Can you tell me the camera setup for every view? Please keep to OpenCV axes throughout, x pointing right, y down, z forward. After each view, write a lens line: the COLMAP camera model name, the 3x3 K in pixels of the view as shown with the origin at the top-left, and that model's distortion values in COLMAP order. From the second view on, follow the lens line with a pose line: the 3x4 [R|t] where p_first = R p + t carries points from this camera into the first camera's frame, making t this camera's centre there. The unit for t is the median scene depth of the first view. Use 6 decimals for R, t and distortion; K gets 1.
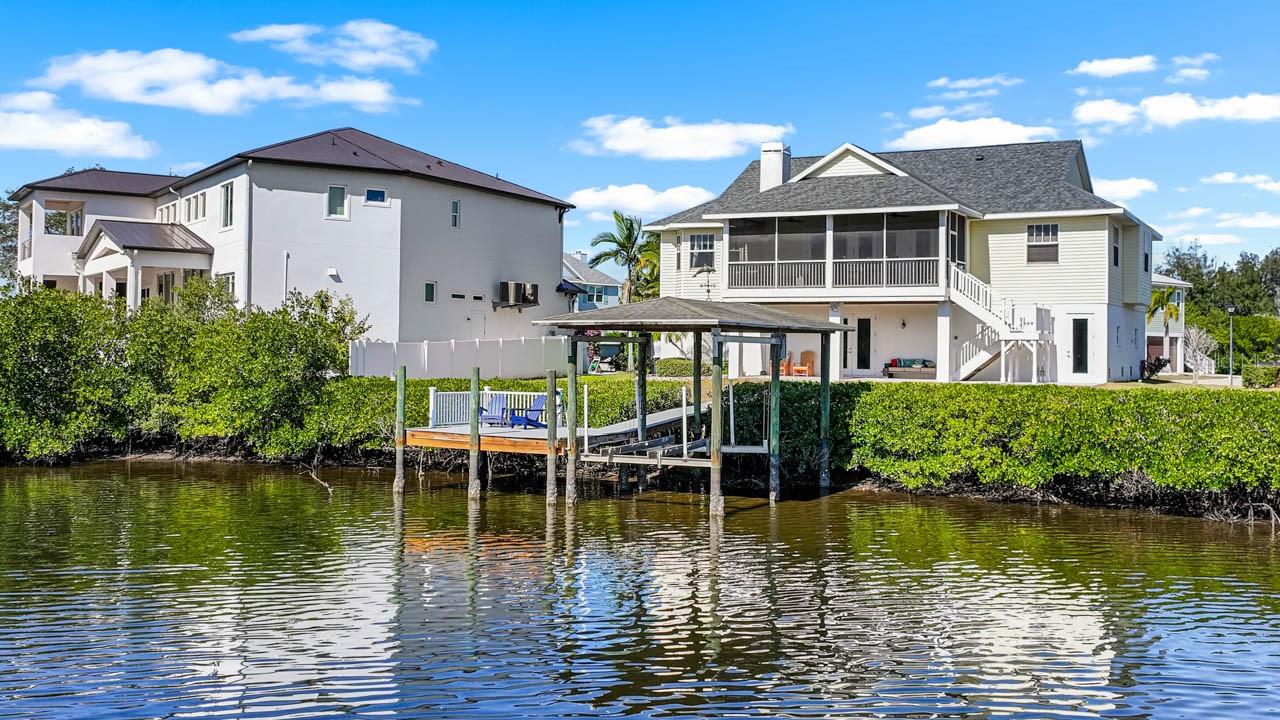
lens RADIAL K [[1260.5, 0, 640.4], [0, 1260.5, 323.3], [0, 0, 1]] dist [0.010874, 0.009238]
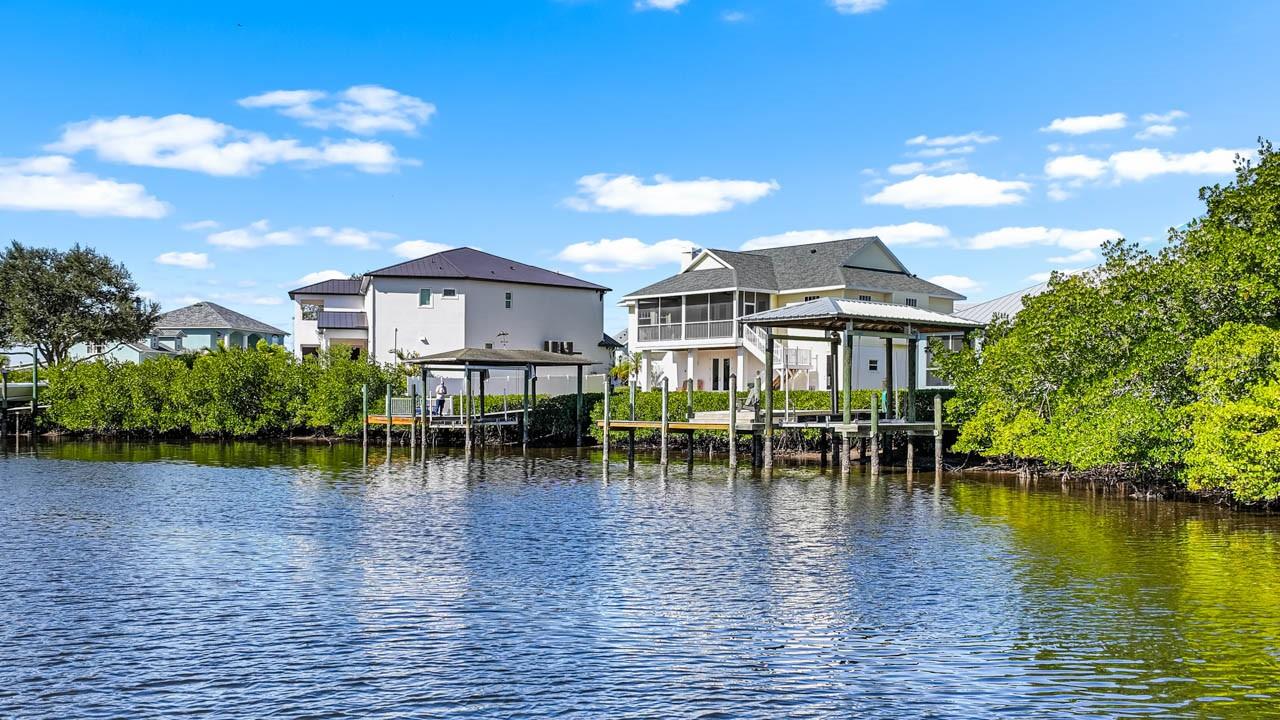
lens RADIAL K [[1238.4, 0, 632.5], [0, 1238.4, 355.6], [0, 0, 1]] dist [0.007783, -0.017335]
pose [[0.945794, -0.021836, -0.324031, 0.608725], [0.015624, 0.999641, -0.021760, 0.025729], [0.324390, 0.015518, 0.945796, -0.537573]]
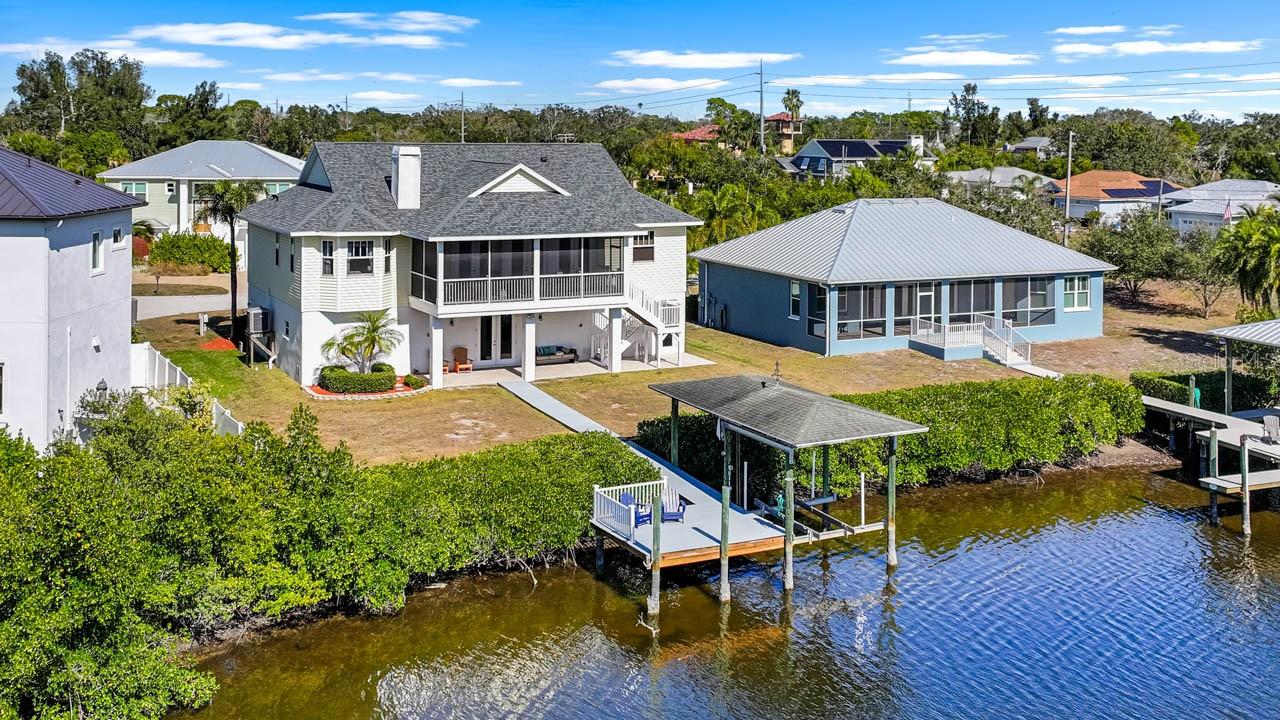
lens RADIAL K [[1330.2, 0, 633.8], [0, 1330.2, 114.2], [0, 0, 1]] dist [0.002550, 0.008172]
pose [[0.566765, -0.001544, 0.823878, -0.792205], [-0.019657, 0.999688, 0.015396, -0.217218], [-0.823645, -0.024920, 0.566558, 0.254378]]
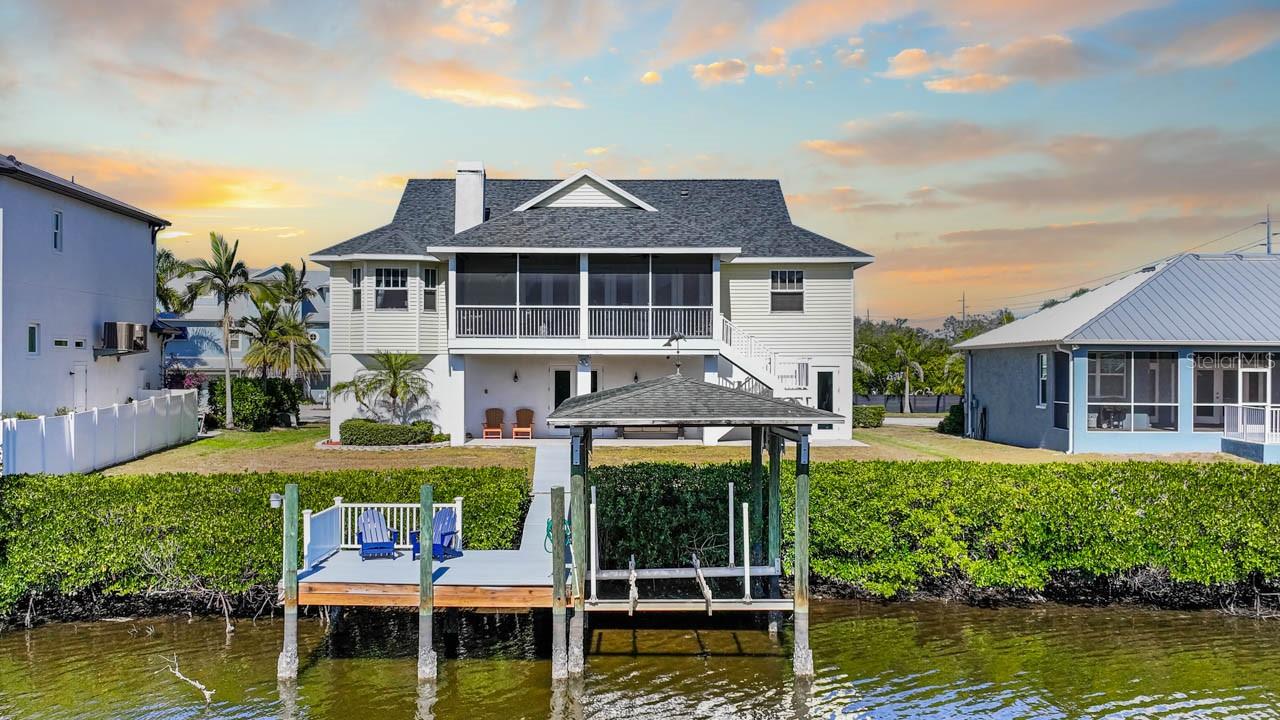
lens RADIAL K [[1249.2, 0, 583.7], [0, 1249.2, 364.3], [0, 0, 1]] dist [0.003393, 0.002070]
pose [[0.890152, -0.010126, 0.455551, -0.240157], [-0.000752, 0.999719, 0.023691, -0.030878], [-0.455663, -0.021431, 0.889895, 0.242861]]
